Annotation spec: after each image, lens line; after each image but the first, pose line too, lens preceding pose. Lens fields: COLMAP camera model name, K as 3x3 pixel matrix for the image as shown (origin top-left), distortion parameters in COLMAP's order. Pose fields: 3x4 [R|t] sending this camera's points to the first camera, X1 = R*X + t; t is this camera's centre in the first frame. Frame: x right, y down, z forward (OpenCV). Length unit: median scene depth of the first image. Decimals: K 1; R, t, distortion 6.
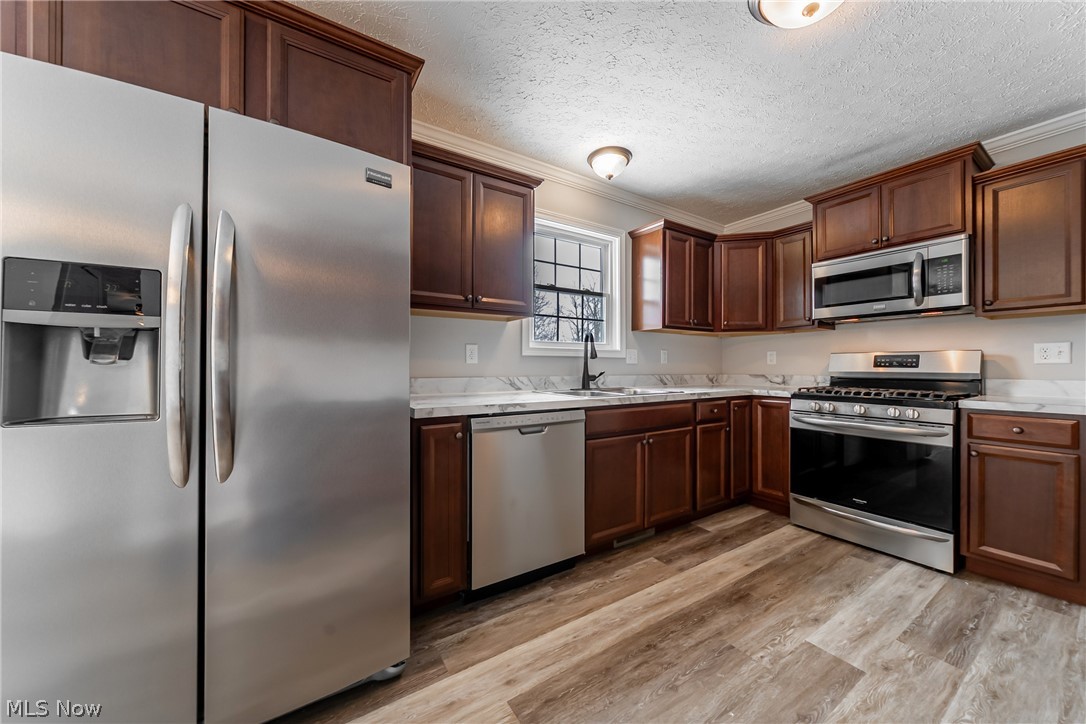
lens RADIAL K [[368.5, 0, 514.5], [0, 368.5, 367.4], [0, 0, 1]] dist [-0.000762, -0.000378]
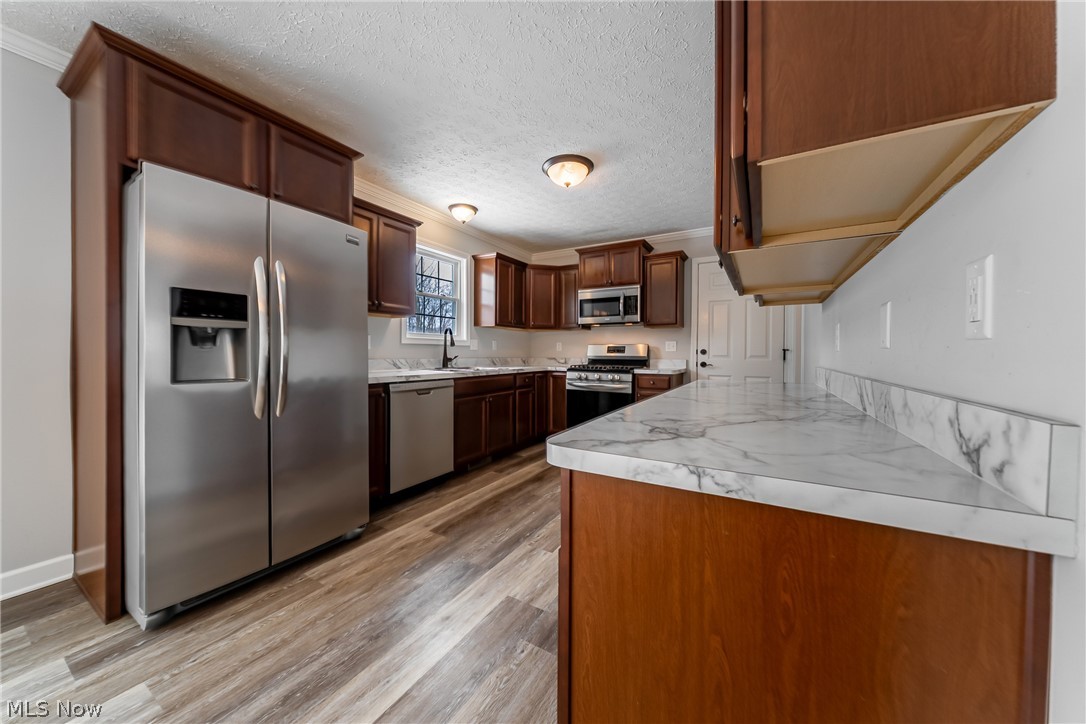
lens RADIAL K [[391.4, 0, 491.8], [0, 391.4, 355.5], [0, 0, 1]] dist [-0.000403, -0.000024]
pose [[0.915789, 0.000712, 0.401659, -0.297089], [-0.003302, 0.999978, 0.005757, 0.003350], [-0.401646, -0.006599, 0.915771, -0.532395]]
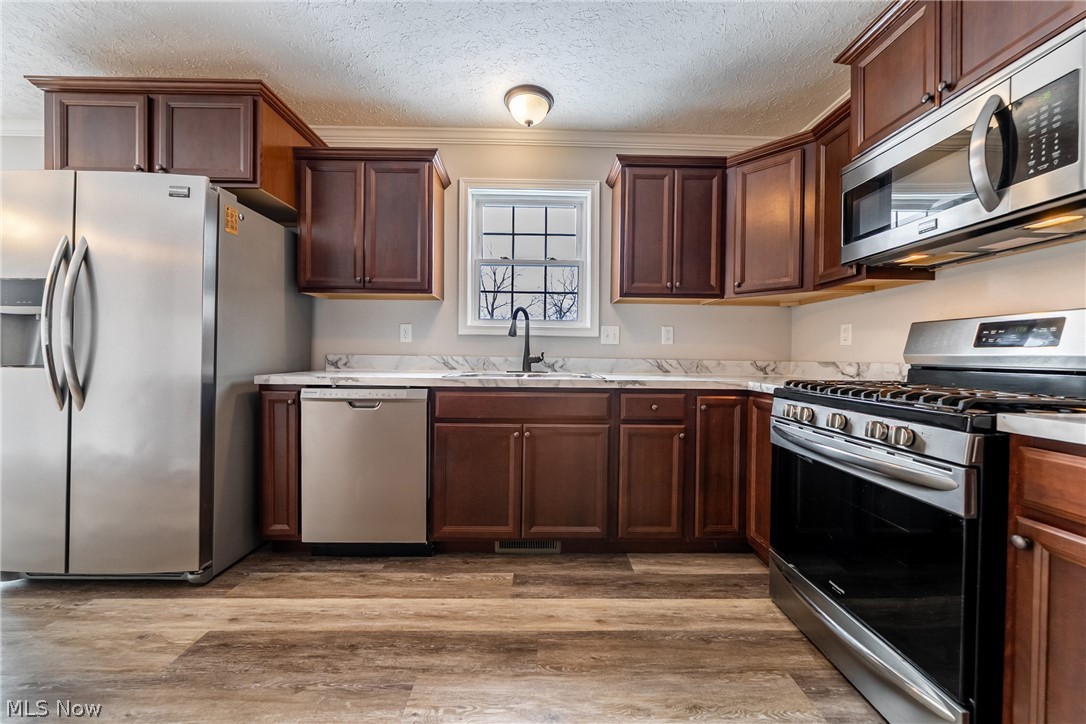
lens RADIAL K [[371.5, 0, 527.4], [0, 371.5, 358.6], [0, 0, 1]] dist [-0.001614, -0.000131]
pose [[0.865781, 0.016998, -0.500134, 0.785329], [-0.014549, 0.999855, 0.008797, 0.023757], [0.500211, -0.000340, 0.865903, 0.283558]]
